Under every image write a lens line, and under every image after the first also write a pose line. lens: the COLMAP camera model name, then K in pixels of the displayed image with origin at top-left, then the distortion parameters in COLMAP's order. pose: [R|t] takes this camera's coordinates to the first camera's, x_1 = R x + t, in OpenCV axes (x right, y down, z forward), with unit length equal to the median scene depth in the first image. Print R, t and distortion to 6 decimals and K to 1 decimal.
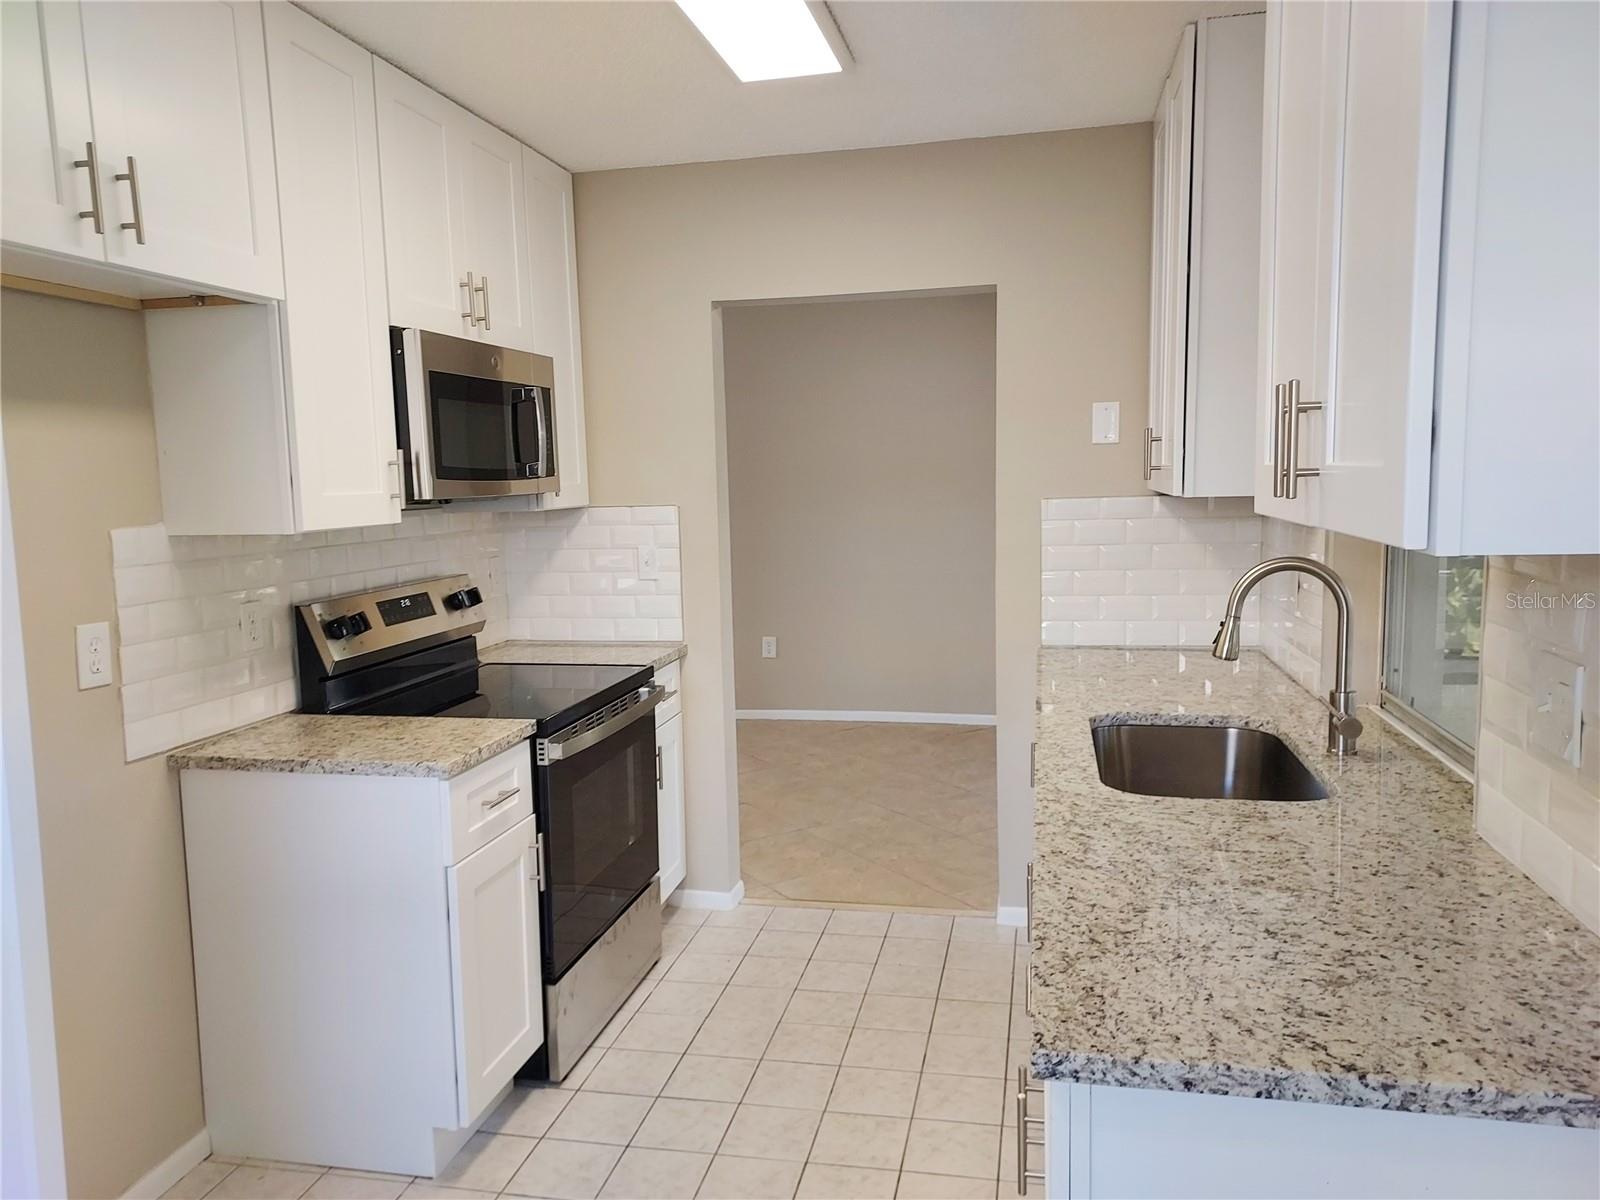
lens RADIAL K [[1163.2, 0, 800.0], [0, 1163.2, 600.0], [0, 0, 1]] dist [0.078240, -0.067655]
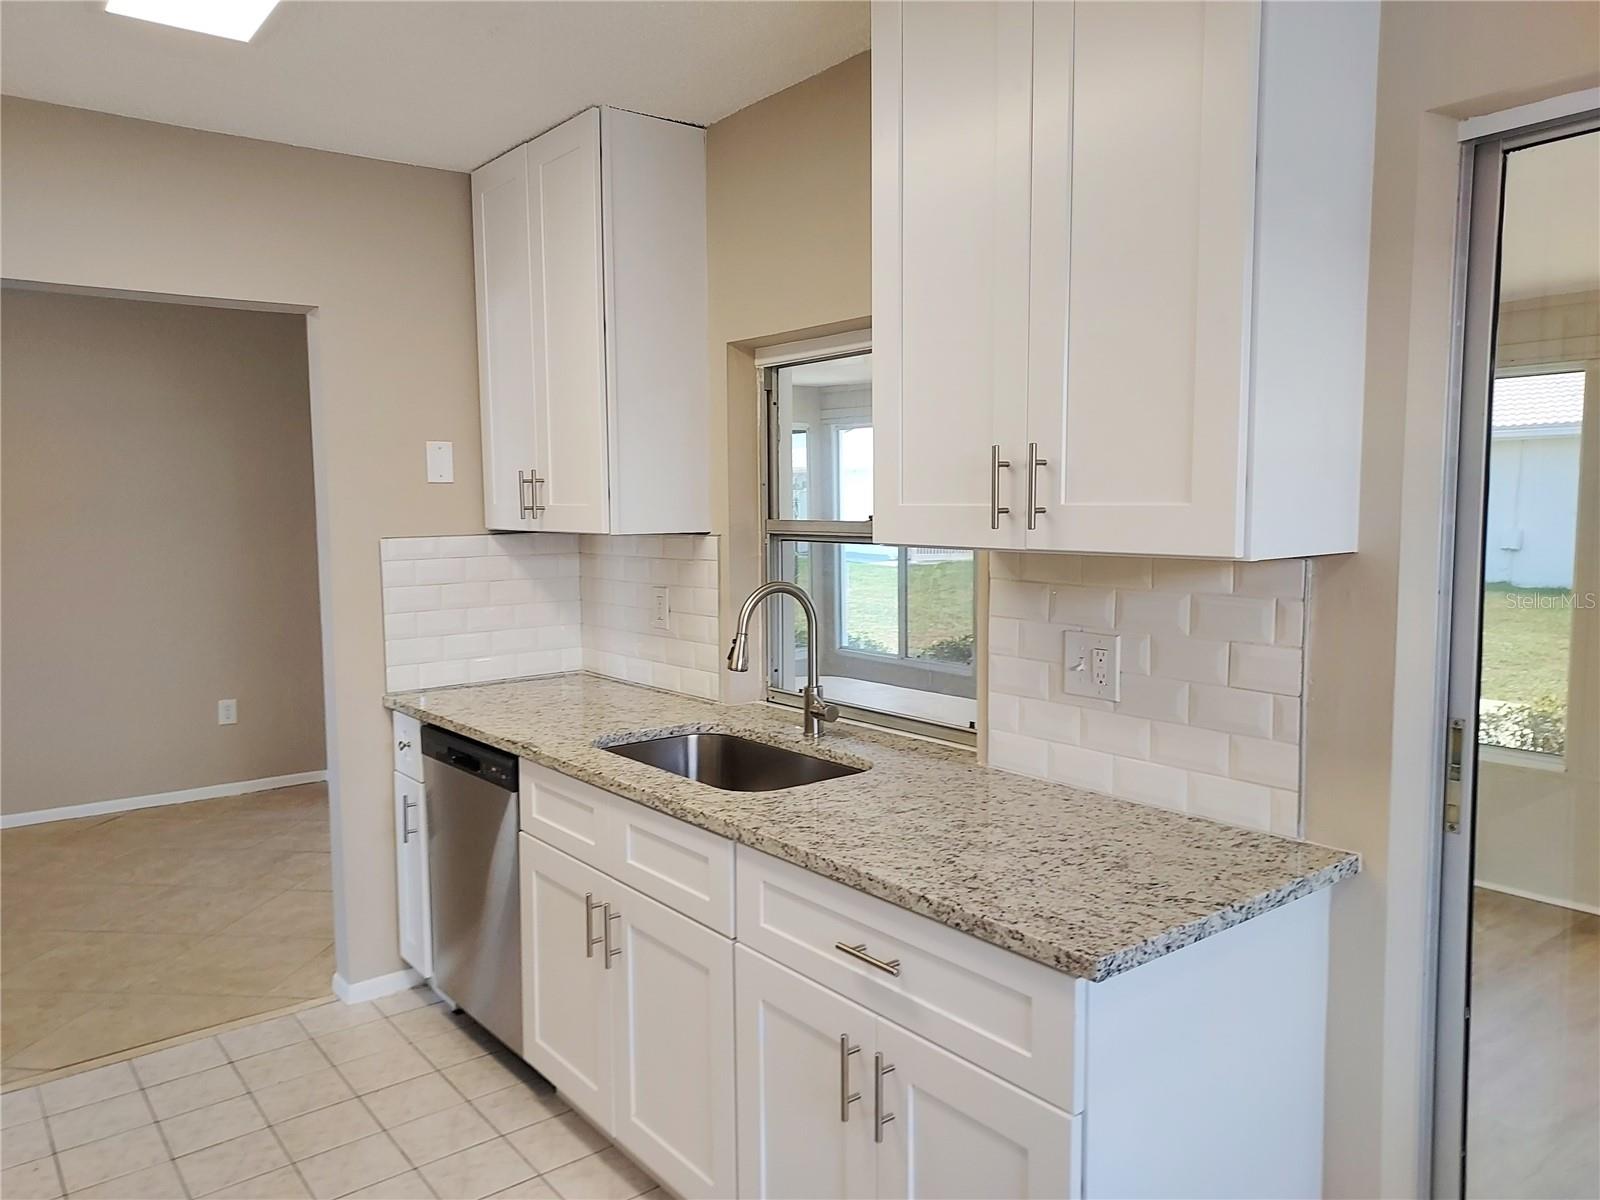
lens RADIAL K [[1163.2, 0, 800.0], [0, 1163.2, 600.0], [0, 0, 1]] dist [0.078240, -0.067655]
pose [[0.646742, -0.052903, 0.760872, -0.380163], [0.080996, 0.996714, 0.000455, -0.012233], [-0.758396, 0.061334, 0.648902, 0.158787]]
